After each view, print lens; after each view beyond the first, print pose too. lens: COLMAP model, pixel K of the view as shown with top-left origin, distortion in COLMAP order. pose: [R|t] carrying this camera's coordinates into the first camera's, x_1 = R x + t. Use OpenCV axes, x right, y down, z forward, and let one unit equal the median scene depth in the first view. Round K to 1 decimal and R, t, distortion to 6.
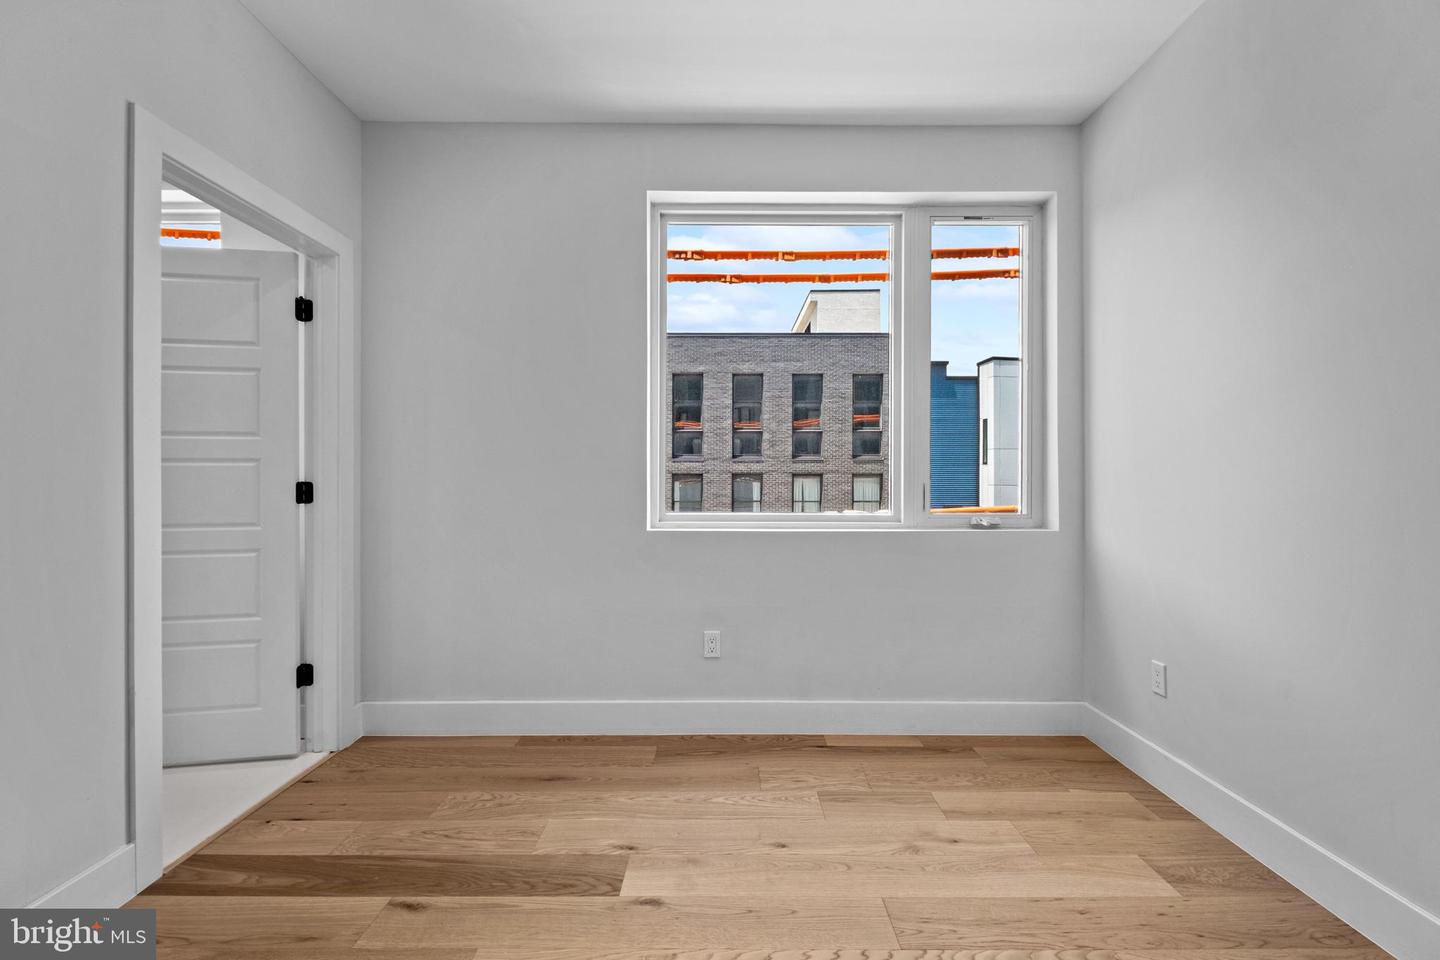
lens RADIAL K [[695.6, 0, 720.0], [0, 695.6, 480.0], [0, 0, 1]] dist [0.002845, 0.000074]
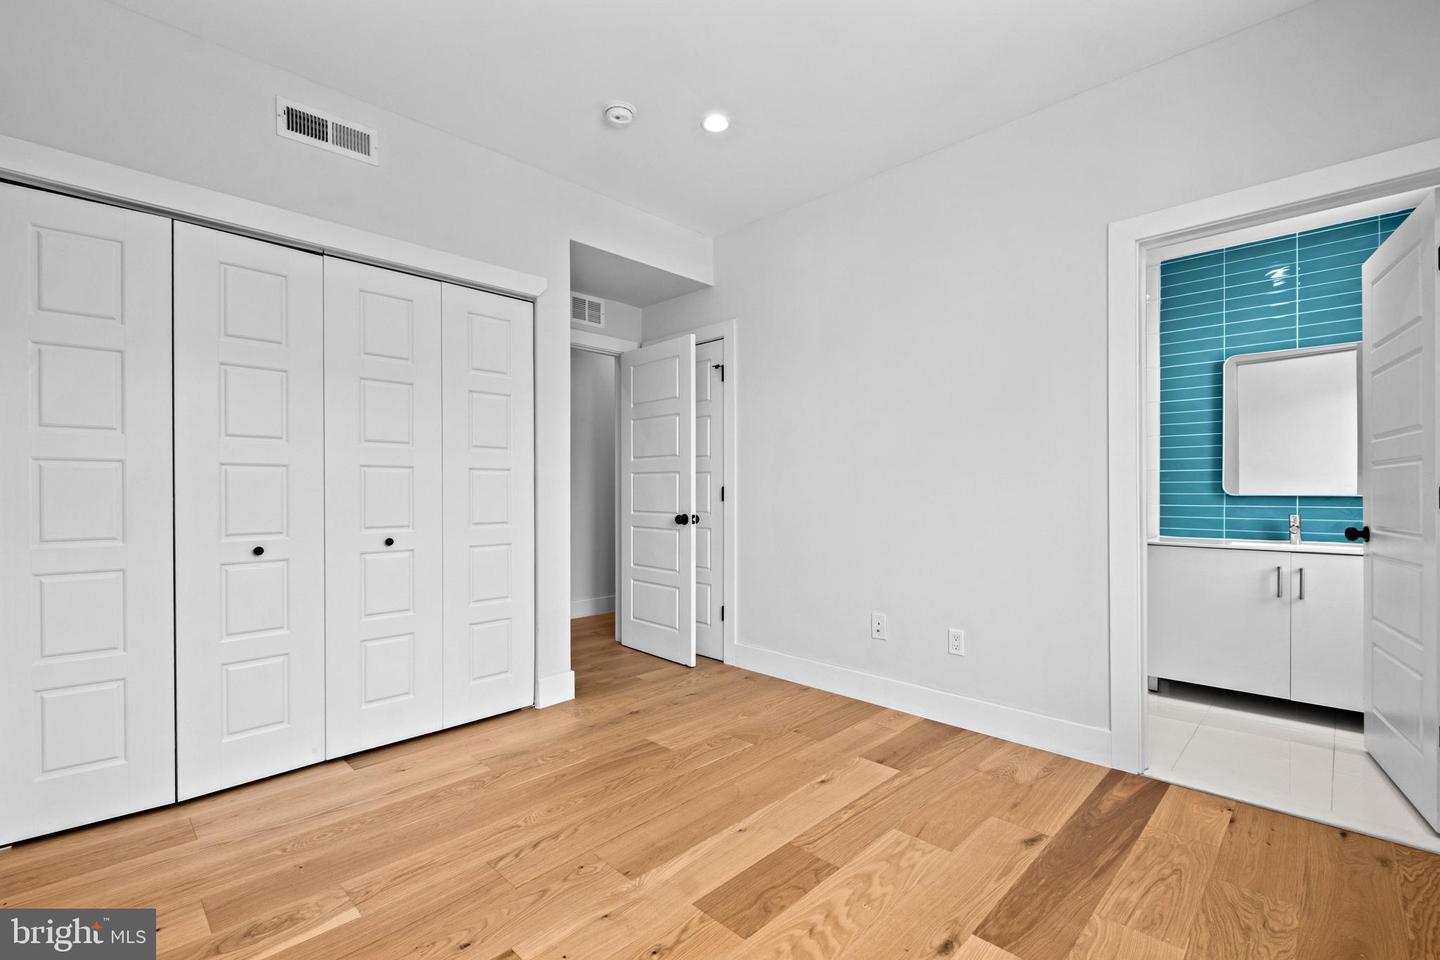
lens RADIAL K [[629.5, 0, 722.9], [0, 629.5, 487.2], [0, 0, 1]] dist [0.003701, -0.004587]
pose [[-0.701427, 0.004078, -0.712730, 0.646684], [-0.000634, 0.999980, 0.006346, -0.005782], [0.712741, 0.004903, -0.701410, 1.267753]]
